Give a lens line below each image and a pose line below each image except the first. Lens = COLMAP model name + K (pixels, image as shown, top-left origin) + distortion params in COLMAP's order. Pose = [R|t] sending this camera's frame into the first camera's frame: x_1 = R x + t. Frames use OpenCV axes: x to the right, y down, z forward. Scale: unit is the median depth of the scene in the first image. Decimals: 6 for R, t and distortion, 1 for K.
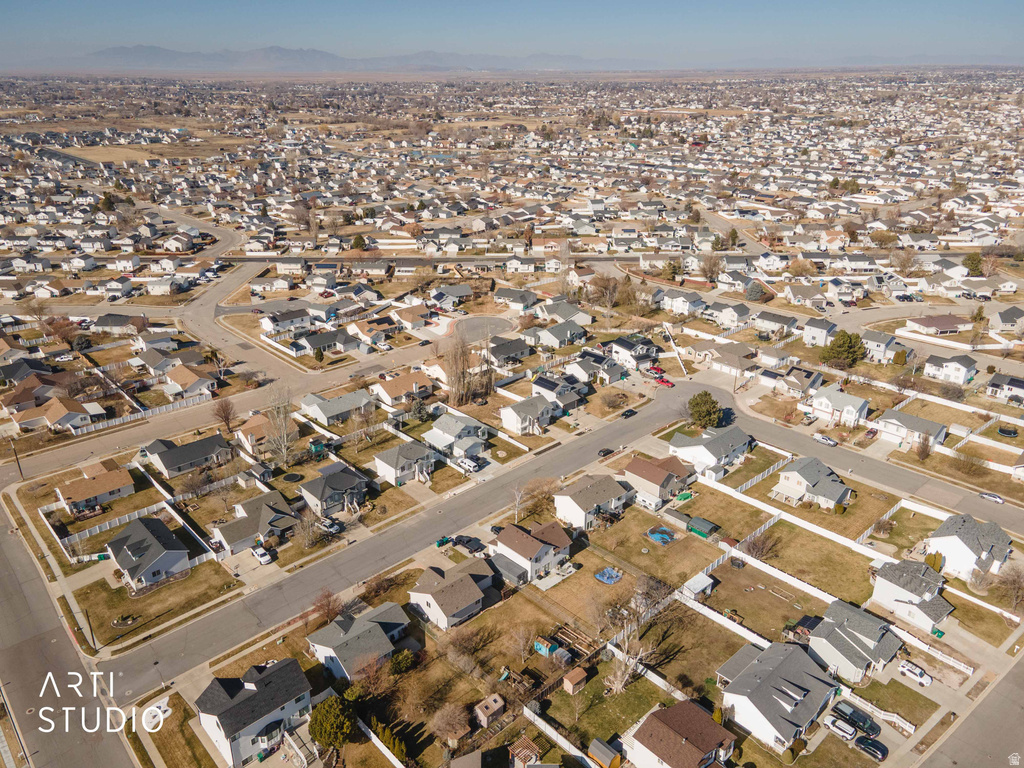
lens RADIAL K [[745.2, 0, 502.6], [0, 745.2, 380.7], [0, 0, 1]] dist [0.048945, -0.001298]
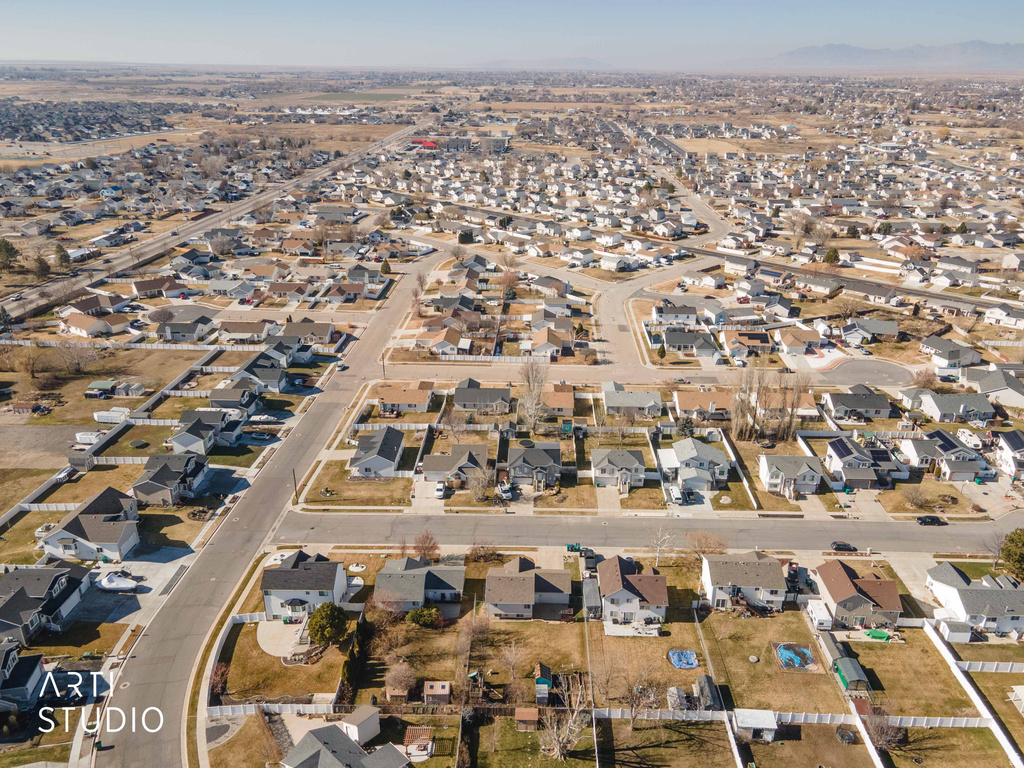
lens RADIAL K [[760.9, 0, 527.0], [0, 760.9, 386.3], [0, 0, 1]] dist [0.039260, -0.000984]
pose [[0.726391, 0.280283, -0.627533, 0.263375], [-0.278511, 0.954779, 0.104059, -0.043598], [0.628321, 0.099187, 0.771605, 0.101117]]
